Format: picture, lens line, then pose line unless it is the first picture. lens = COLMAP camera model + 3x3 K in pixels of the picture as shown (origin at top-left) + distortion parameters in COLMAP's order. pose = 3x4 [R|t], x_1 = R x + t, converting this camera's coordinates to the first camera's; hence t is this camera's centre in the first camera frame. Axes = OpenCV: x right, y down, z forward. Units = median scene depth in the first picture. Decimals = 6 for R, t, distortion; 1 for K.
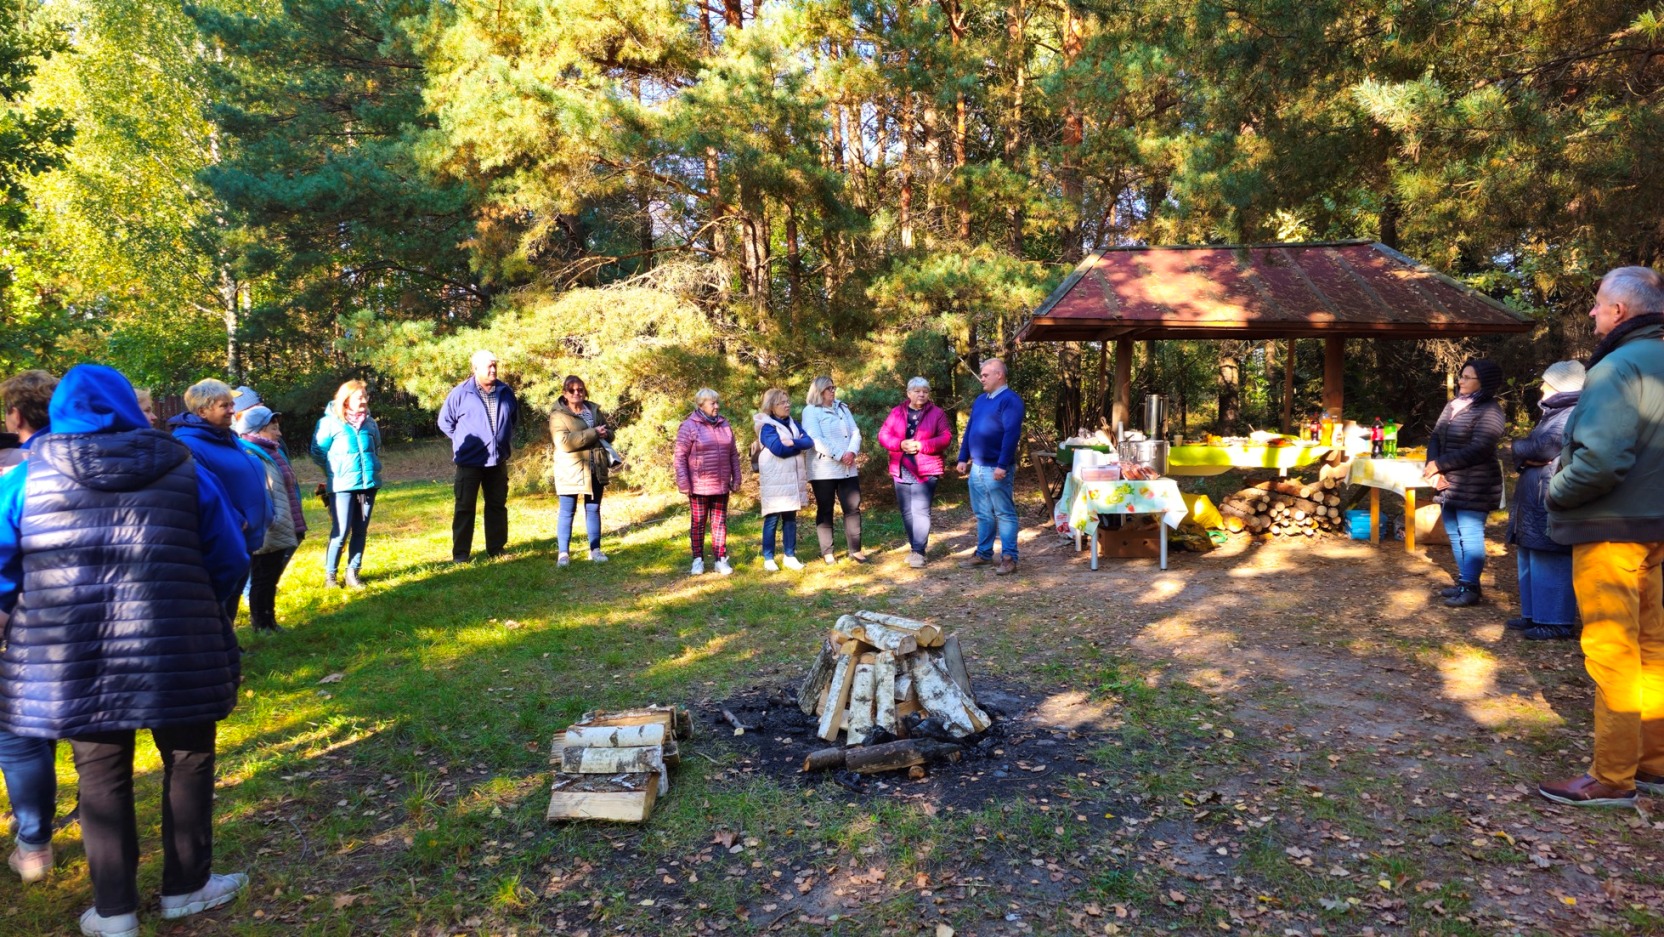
lens RADIAL K [[1094.1, 0, 840.8], [0, 1094.1, 473.8], [0, 0, 1]] dist [0.067821, -0.000128]
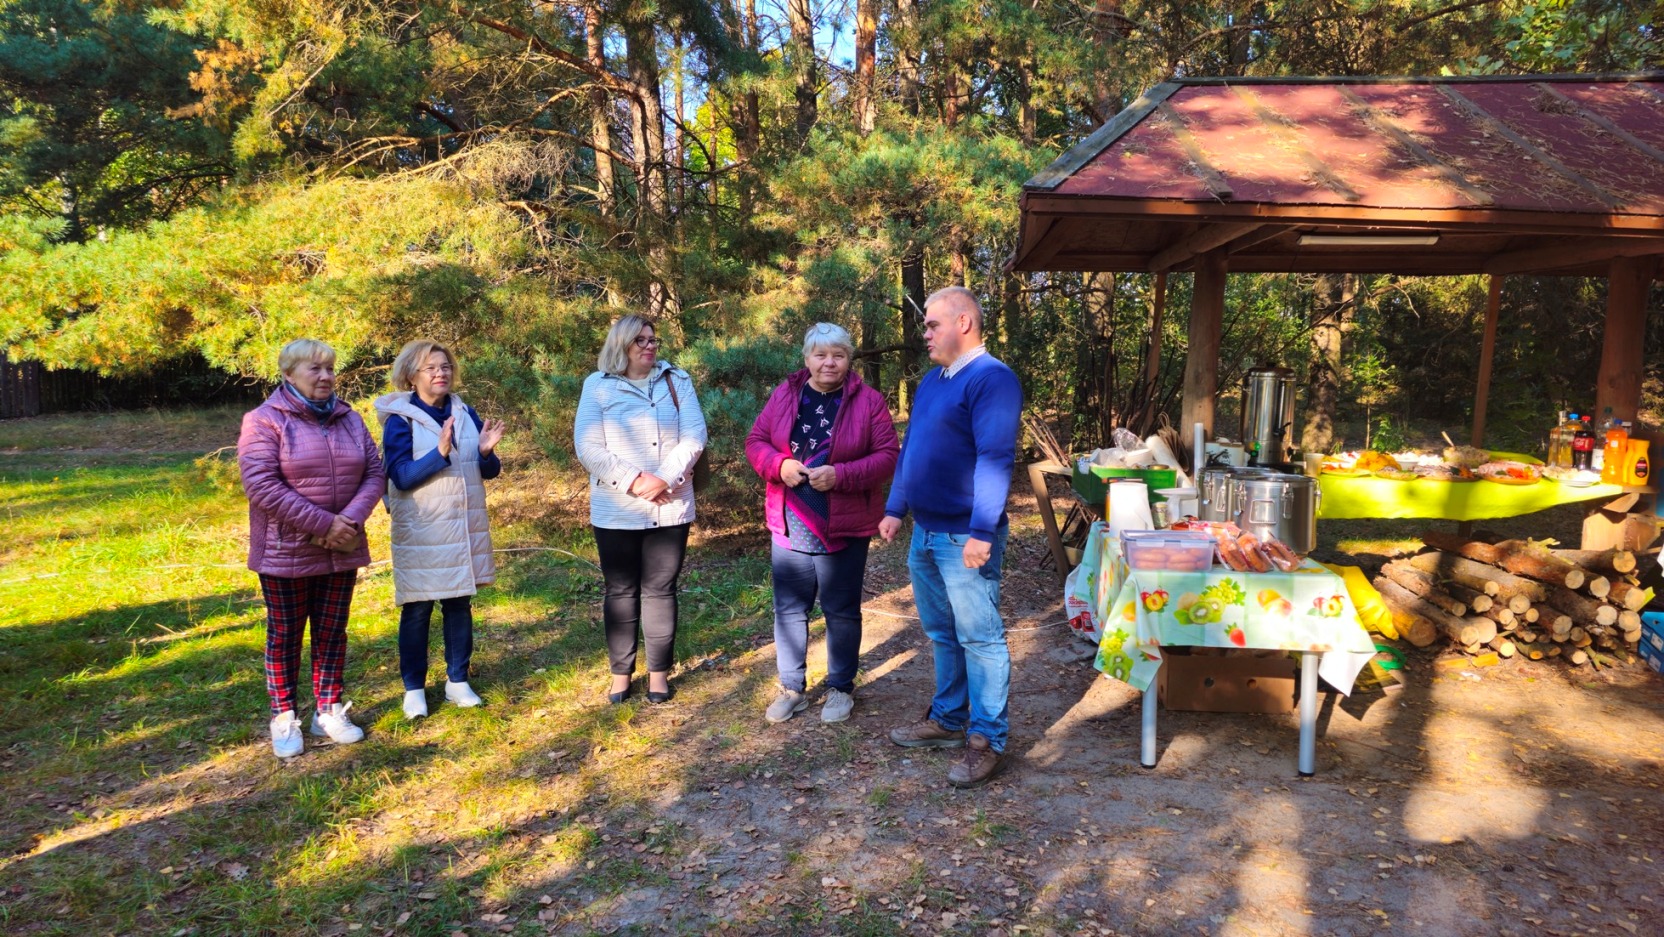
lens RADIAL K [[1095.1, 0, 829.0], [0, 1095.1, 477.6], [0, 0, 1]] dist [0.067053, -0.061414]
pose [[0.999300, 0.026702, -0.026209, 0.099881], [-0.025500, 0.998654, 0.045166, -0.042871], [0.027379, -0.044466, 0.998636, 0.503239]]
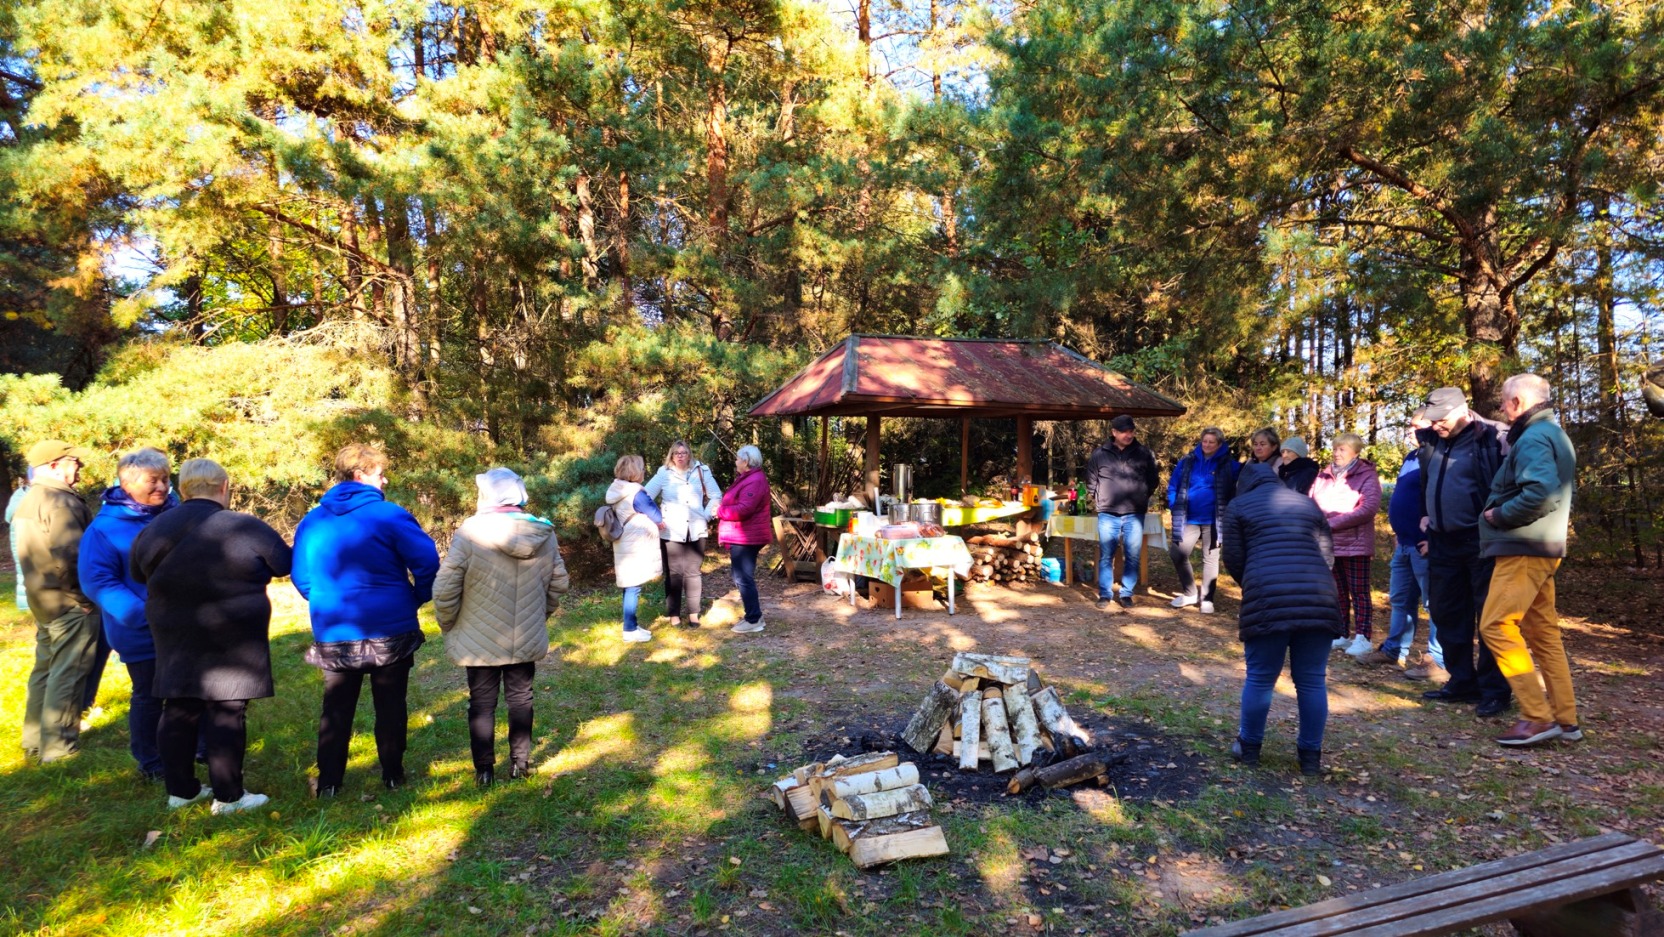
lens RADIAL K [[1095.1, 0, 829.0], [0, 1095.1, 477.6], [0, 0, 1]] dist [0.067053, -0.061414]
pose [[0.893722, -0.007070, 0.448565, -0.298737], [0.036267, 0.997742, -0.056533, 0.004016], [-0.447152, 0.066793, 0.891961, 0.031394]]
